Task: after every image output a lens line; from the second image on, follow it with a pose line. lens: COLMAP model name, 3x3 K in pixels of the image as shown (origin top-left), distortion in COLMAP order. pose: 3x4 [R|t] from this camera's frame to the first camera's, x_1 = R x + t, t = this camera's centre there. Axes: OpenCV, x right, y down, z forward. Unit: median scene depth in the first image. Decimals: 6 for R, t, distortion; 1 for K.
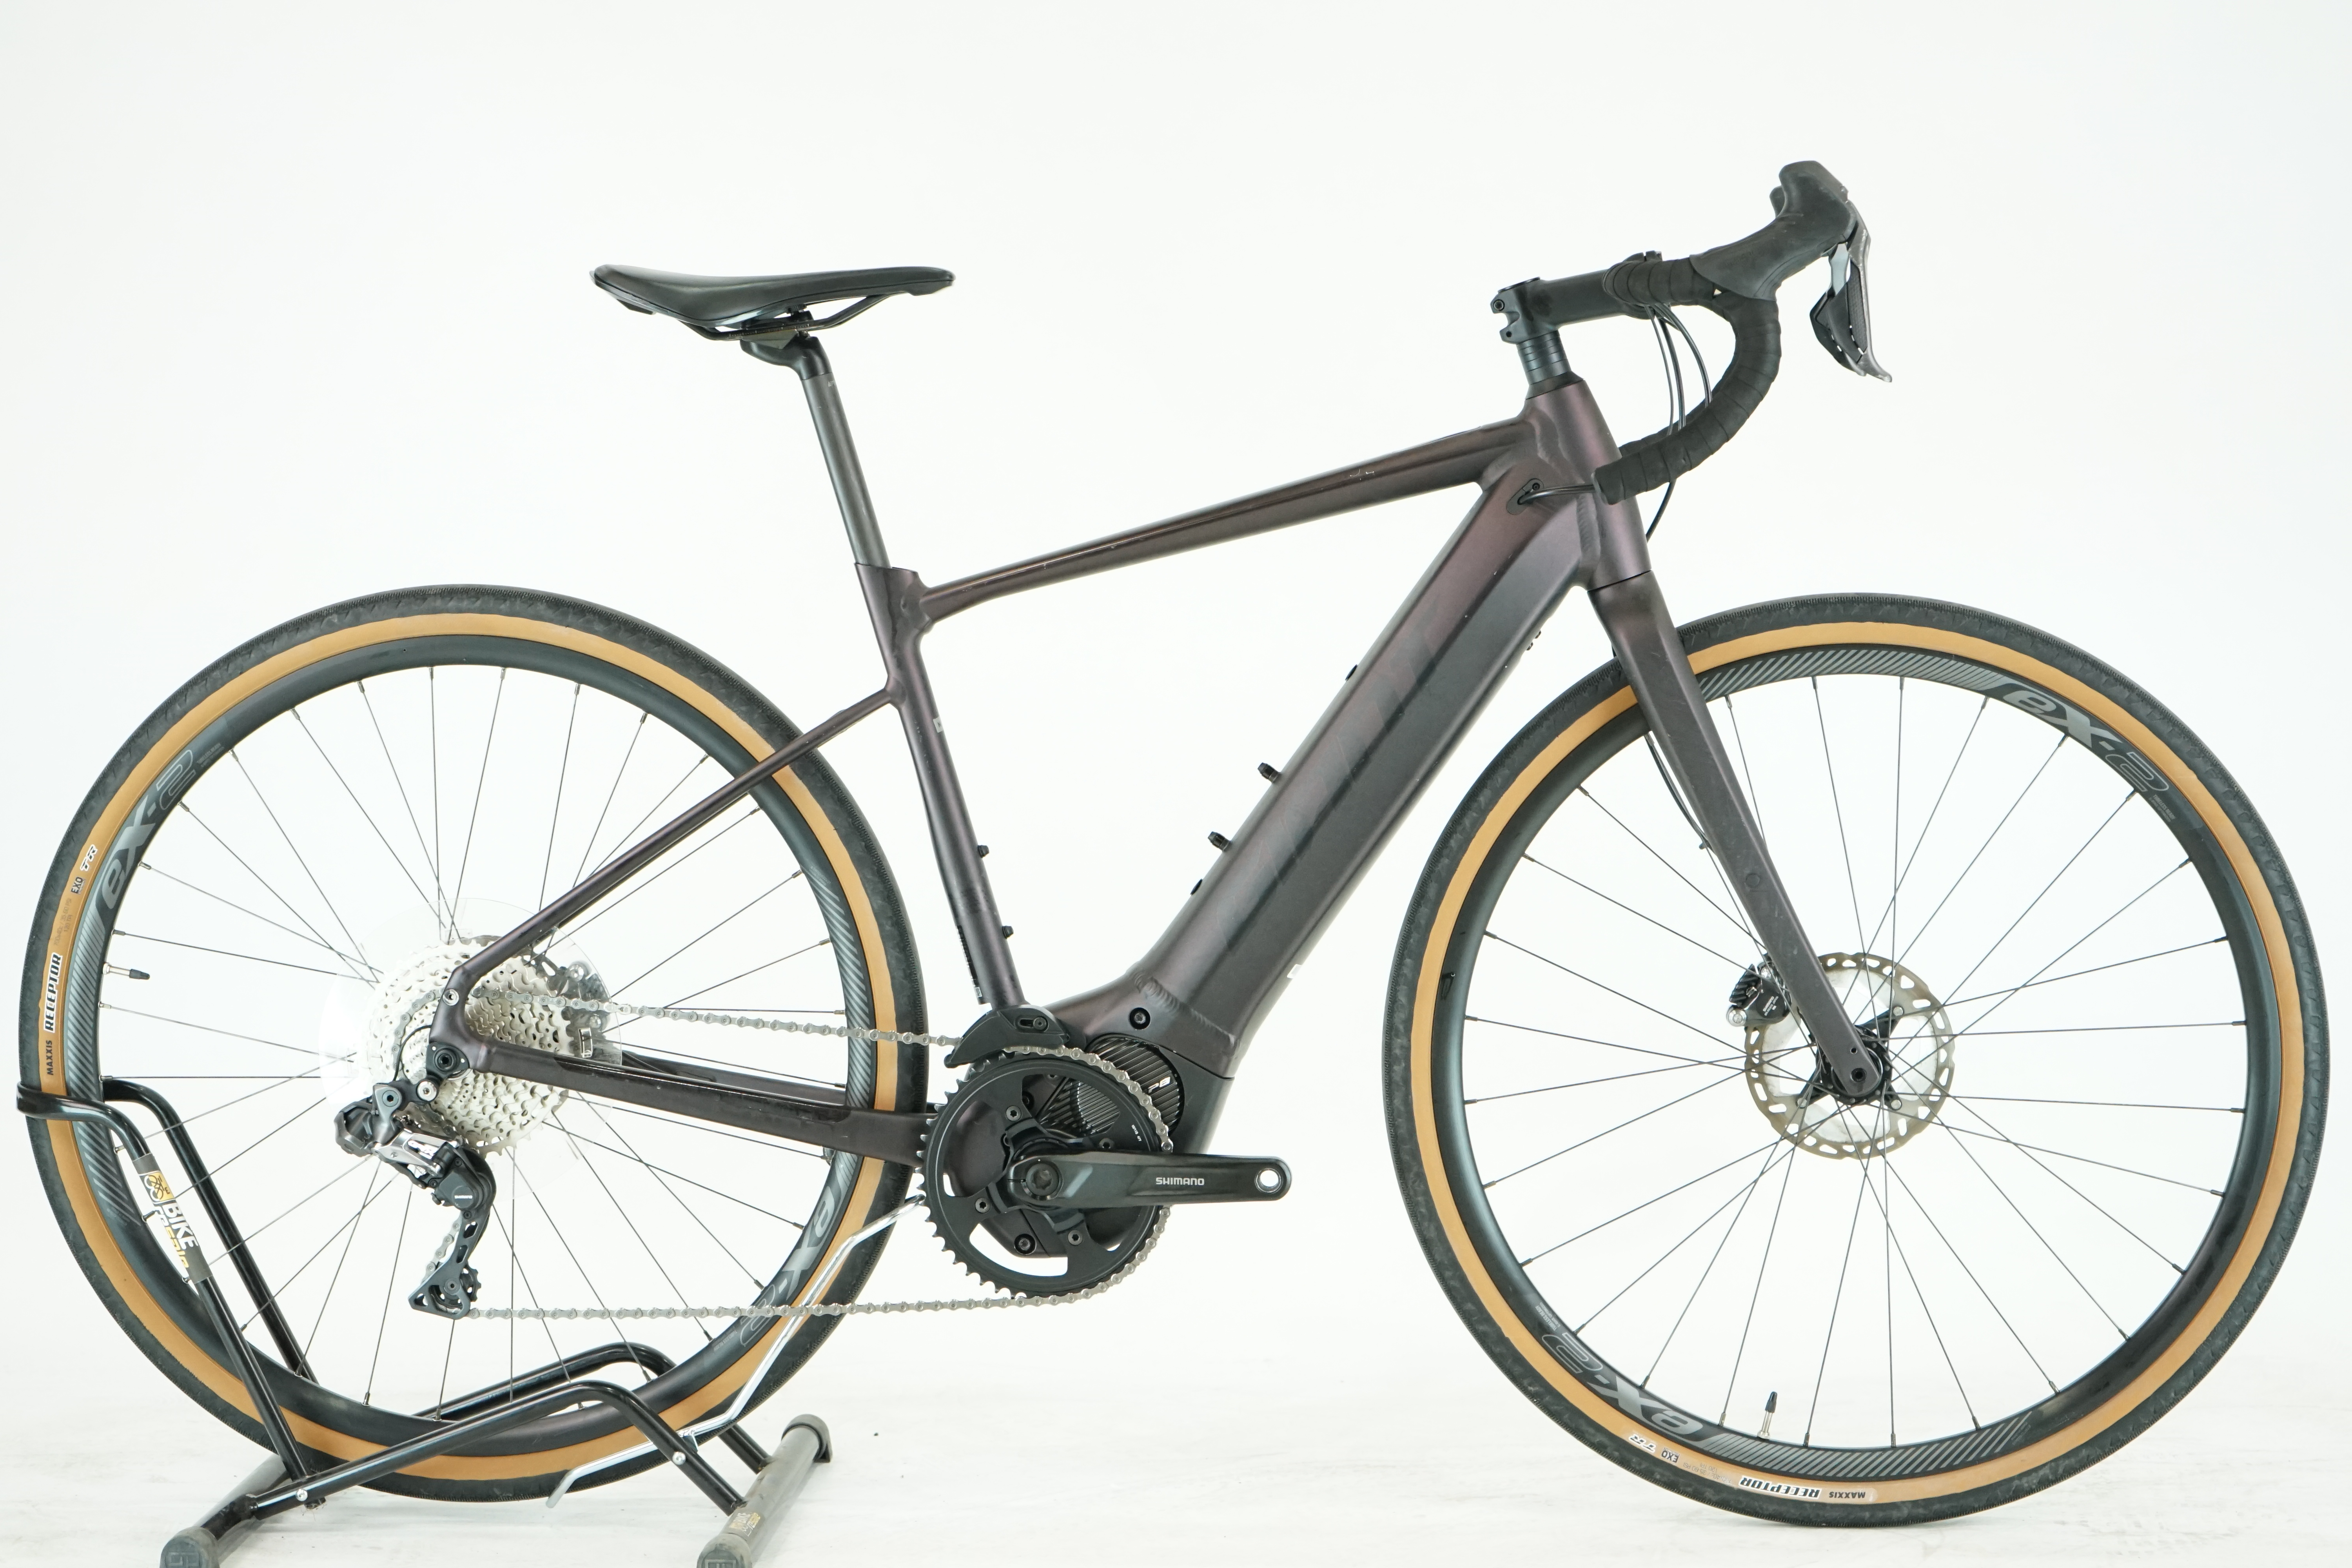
lens RADIAL K [[4748.4, 0, 1176.0], [0, 4748.4, 784.0], [0, 0, 1]] dist [-0.040478, -0.073278]
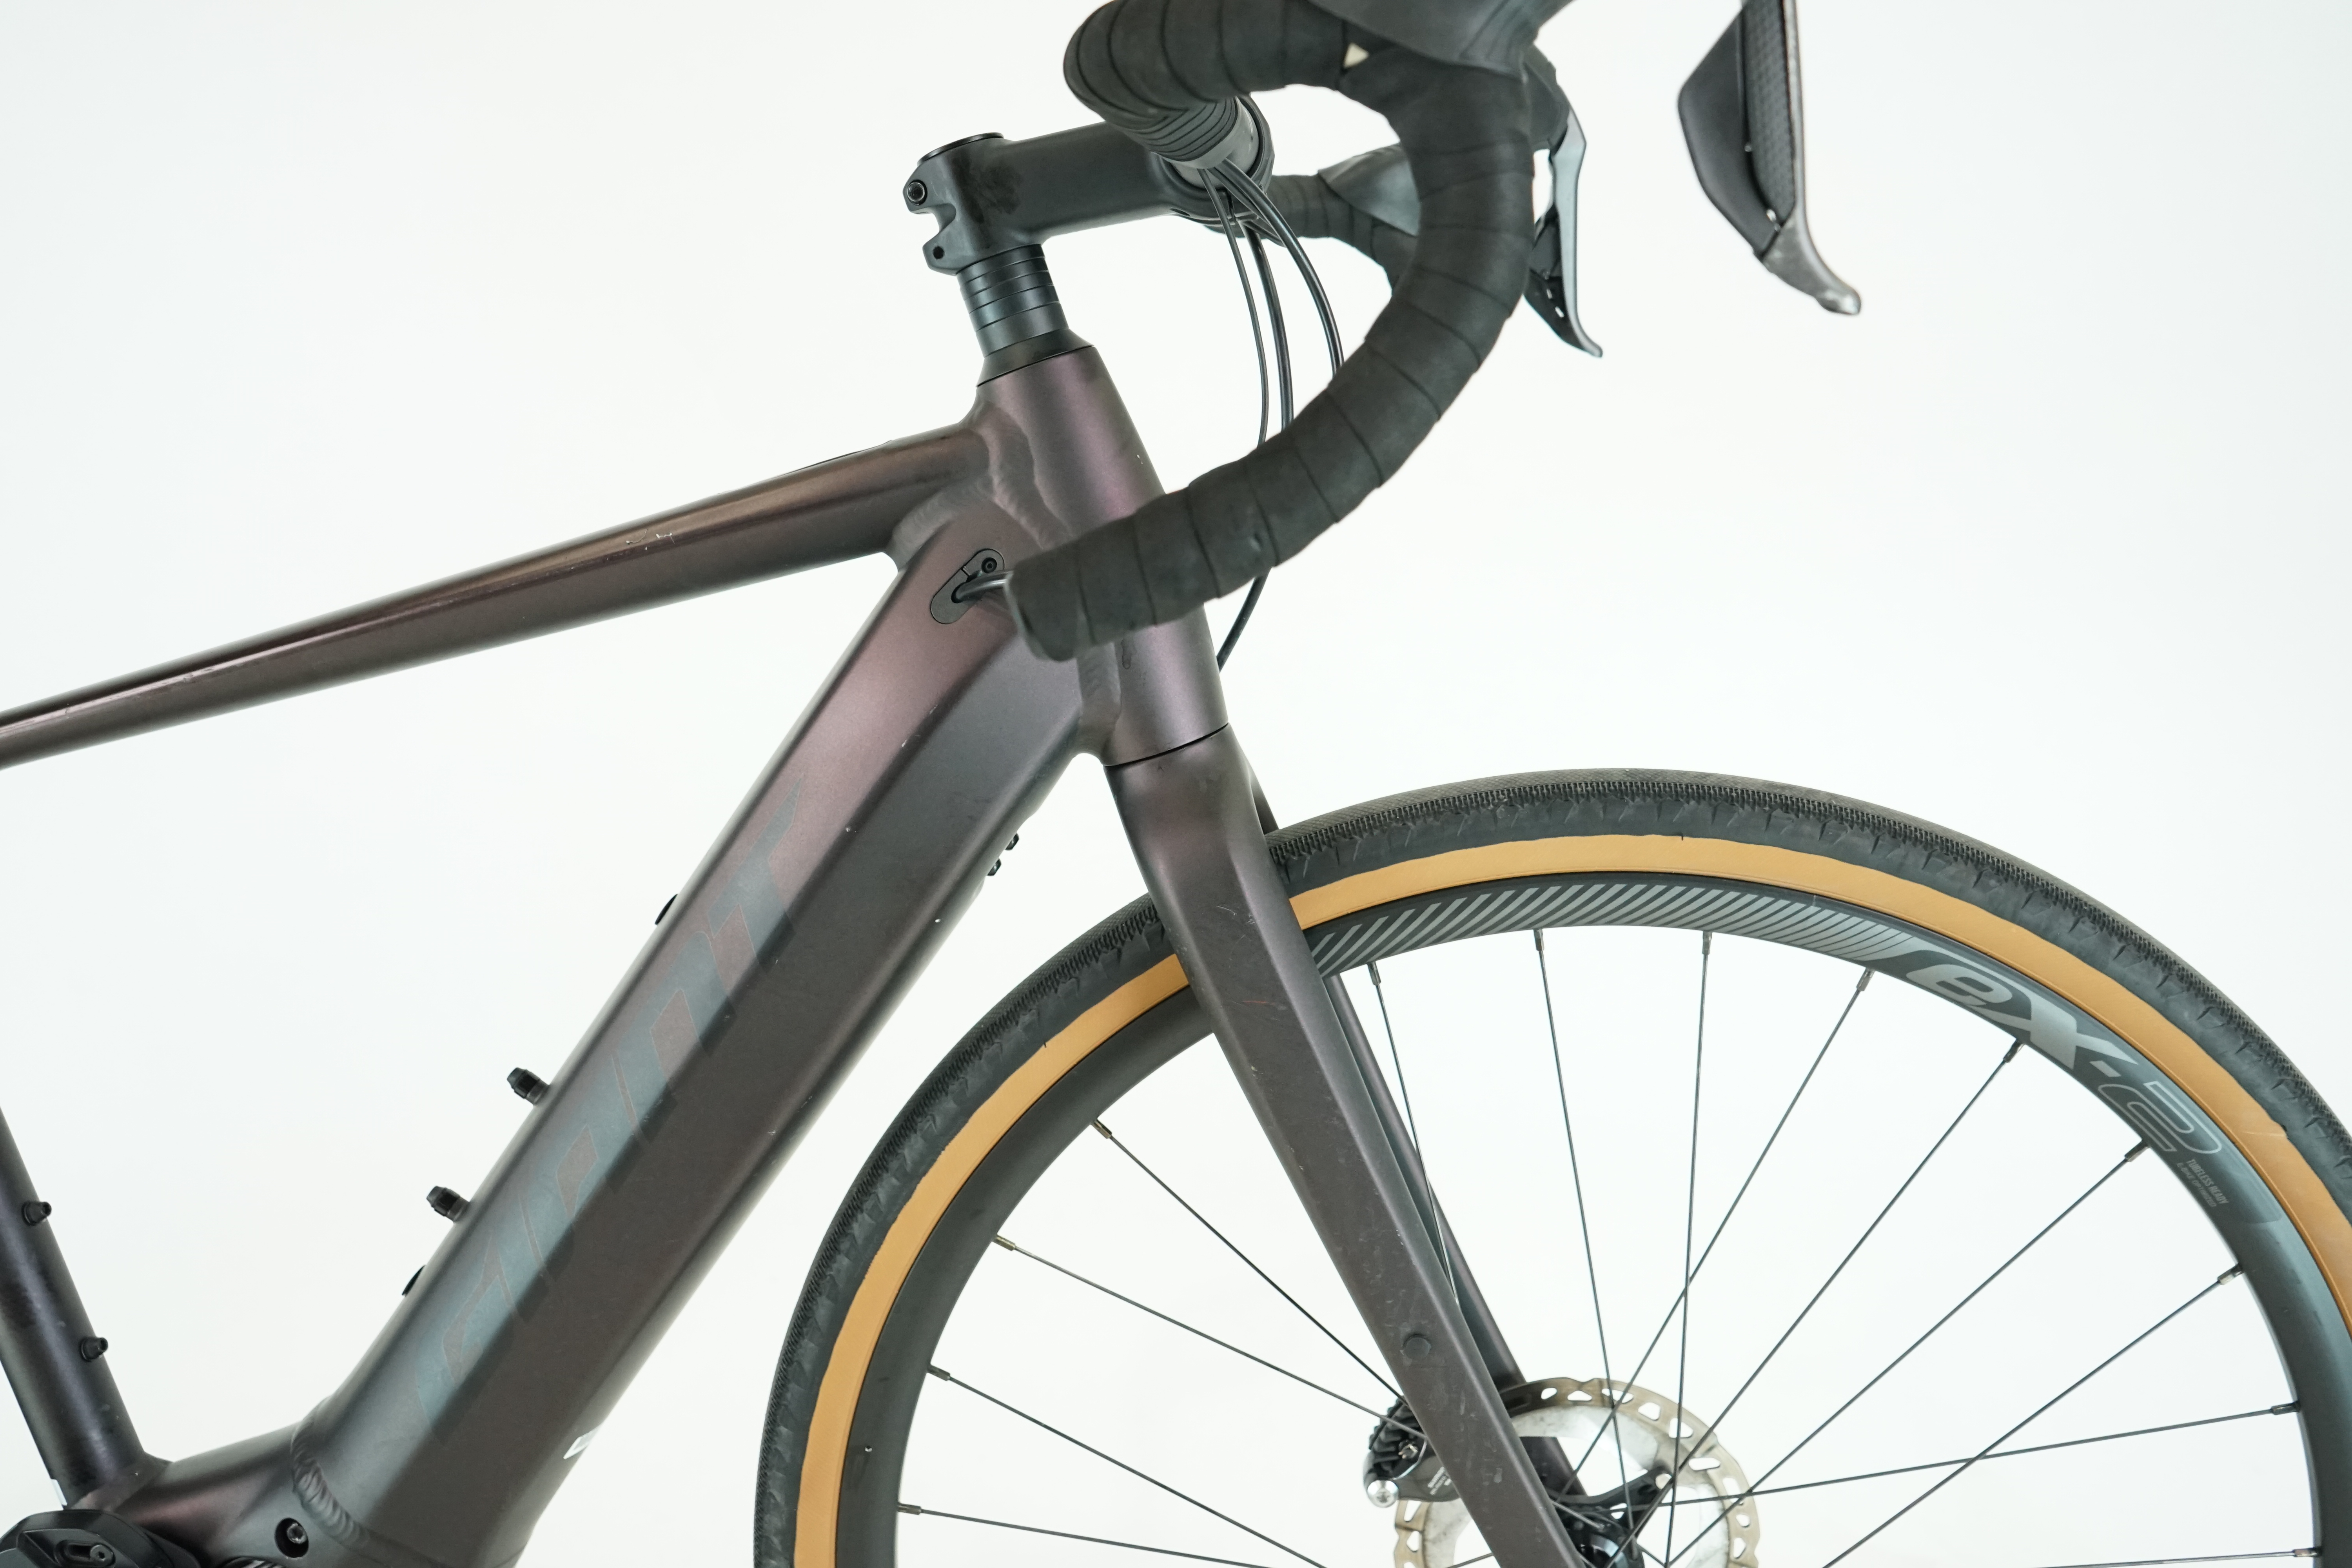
lens RADIAL K [[1833.7, 0, 1176.0], [0, 1833.7, 784.0], [0, 0, 1]] dist [0.005139, -0.002347]
pose [[0.999972, 0.000373, 0.007476, 0.092409], [-0.001215, 0.993597, 0.112978, -0.060768], [-0.007386, -0.112983, 0.993569, 0.796172]]
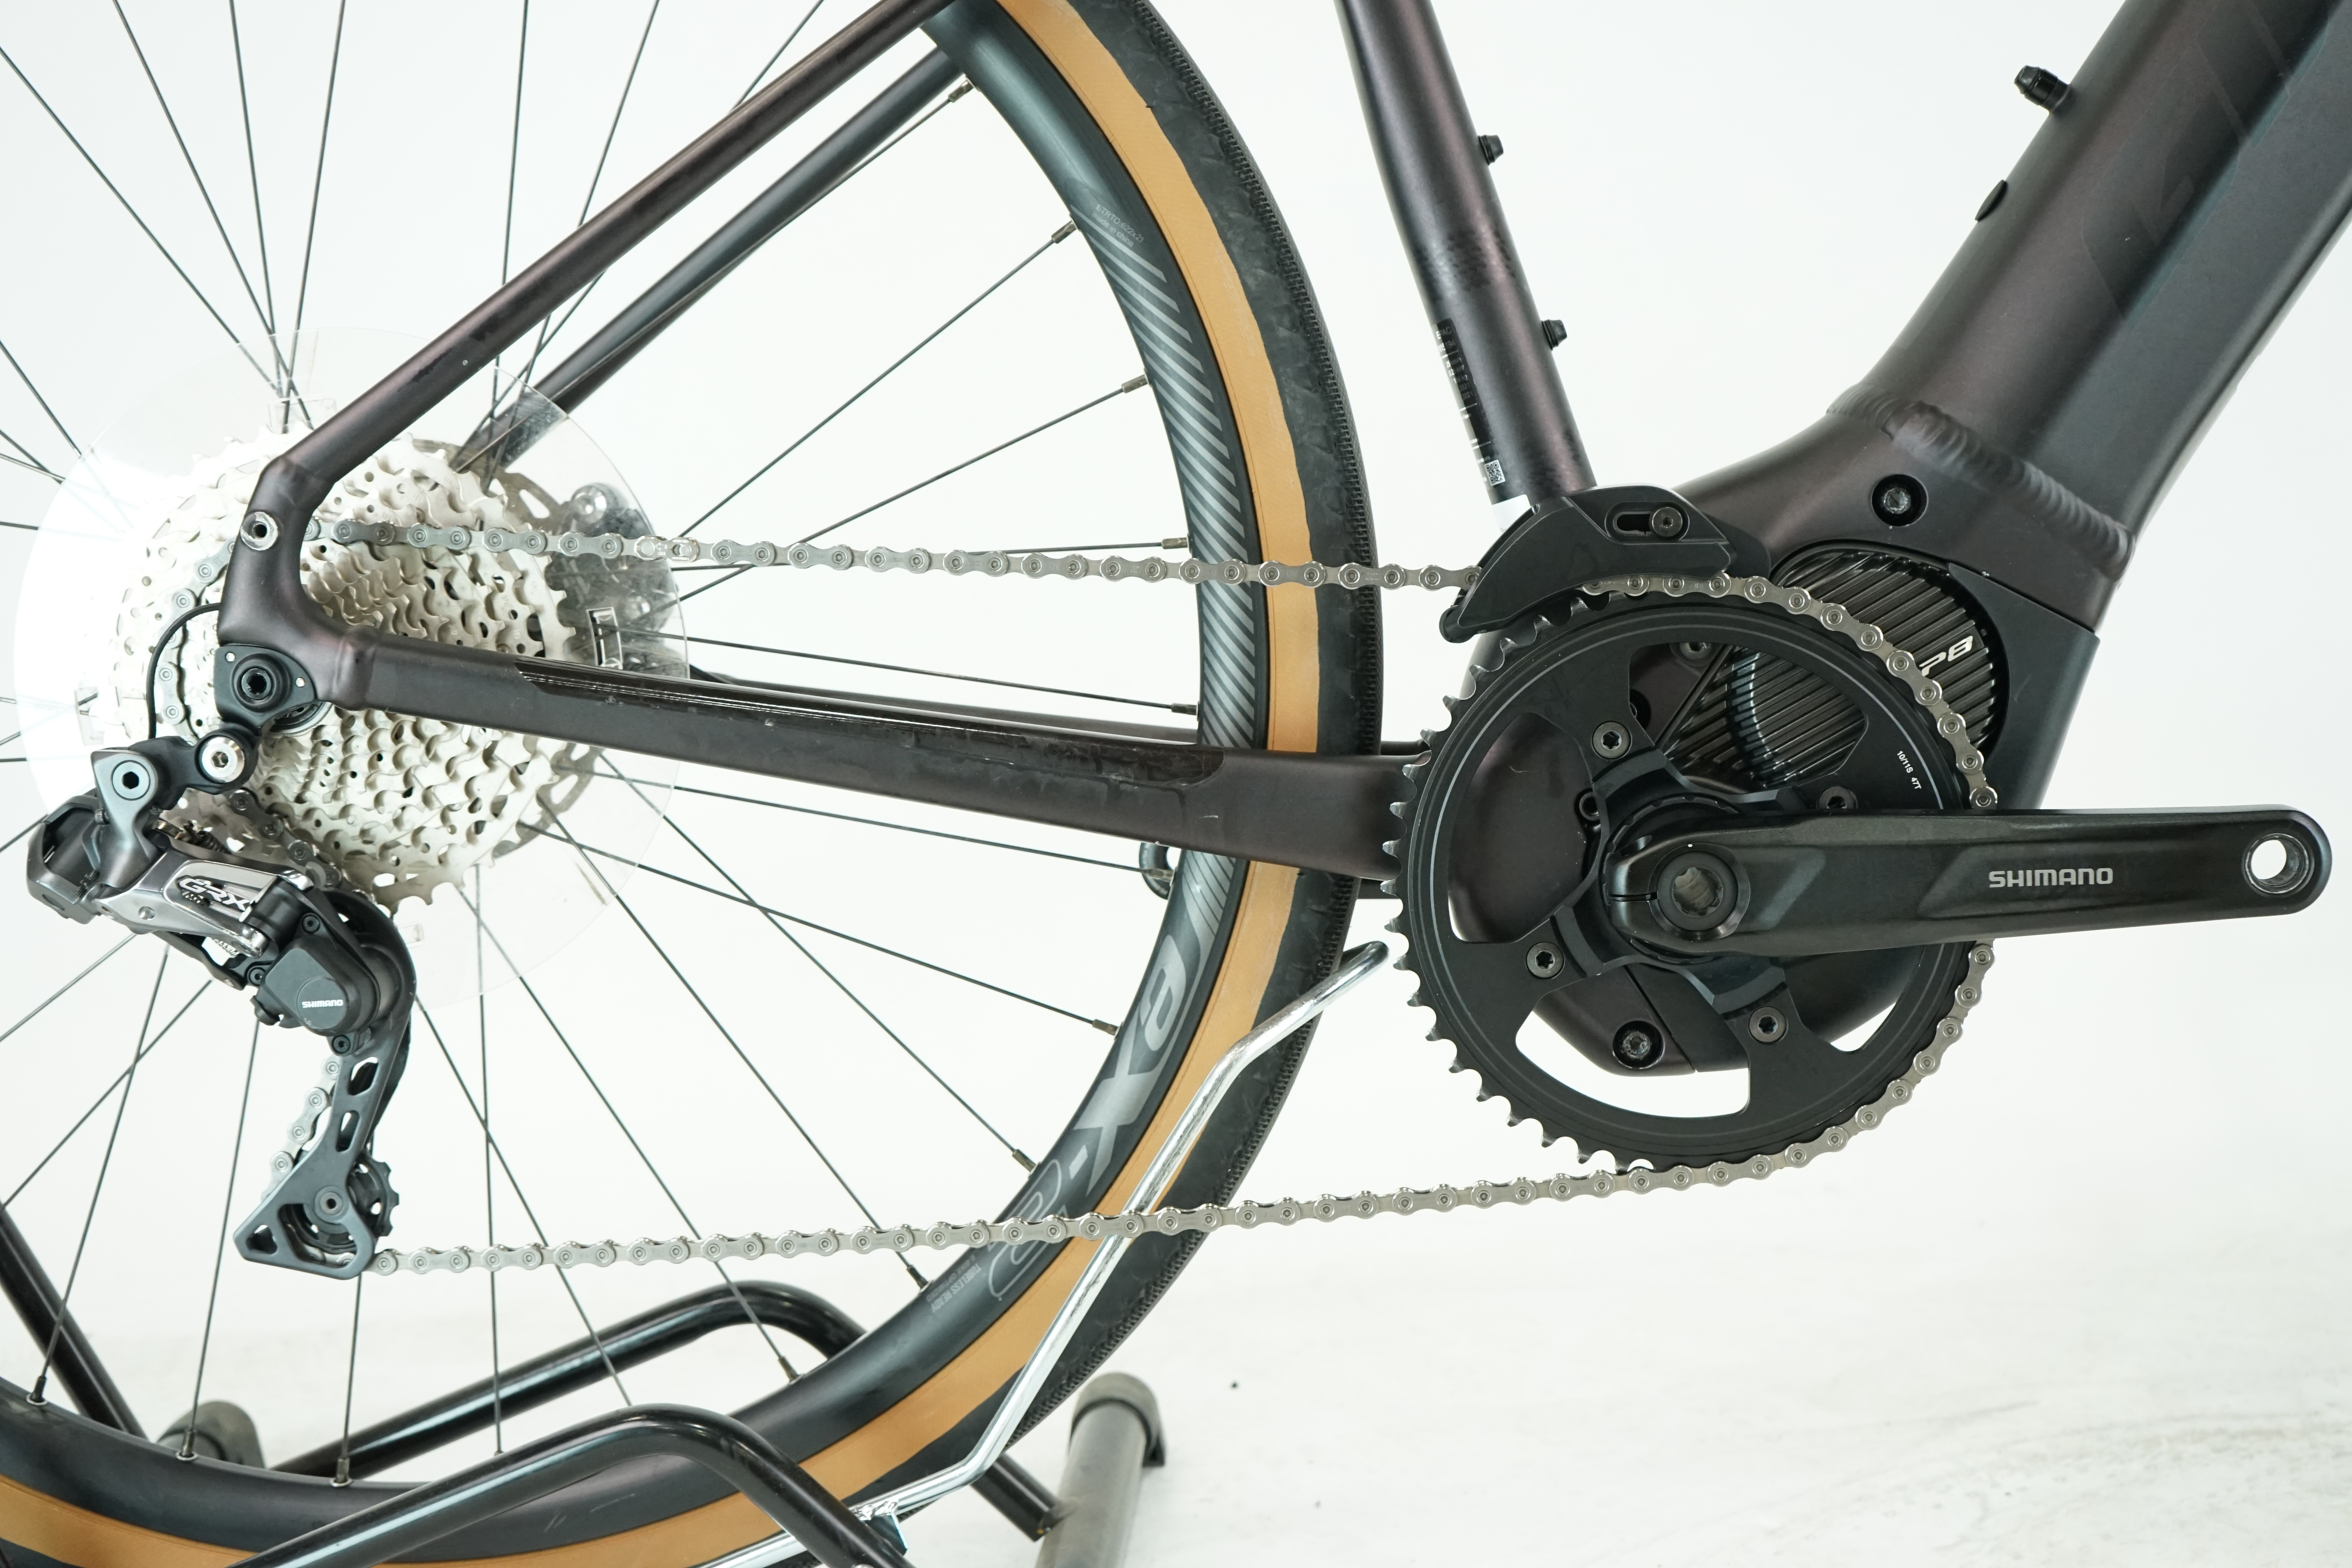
lens RADIAL K [[2609.6, 0, 1176.0], [0, 2609.6, 784.0], [0, 0, 1]] dist [-0.009026, 0.000360]
pose [[0.998704, -0.050885, 0.000323, -0.072871], [0.050859, 0.998358, 0.026352, 0.065008], [-0.001663, -0.026302, 0.999653, 0.765558]]
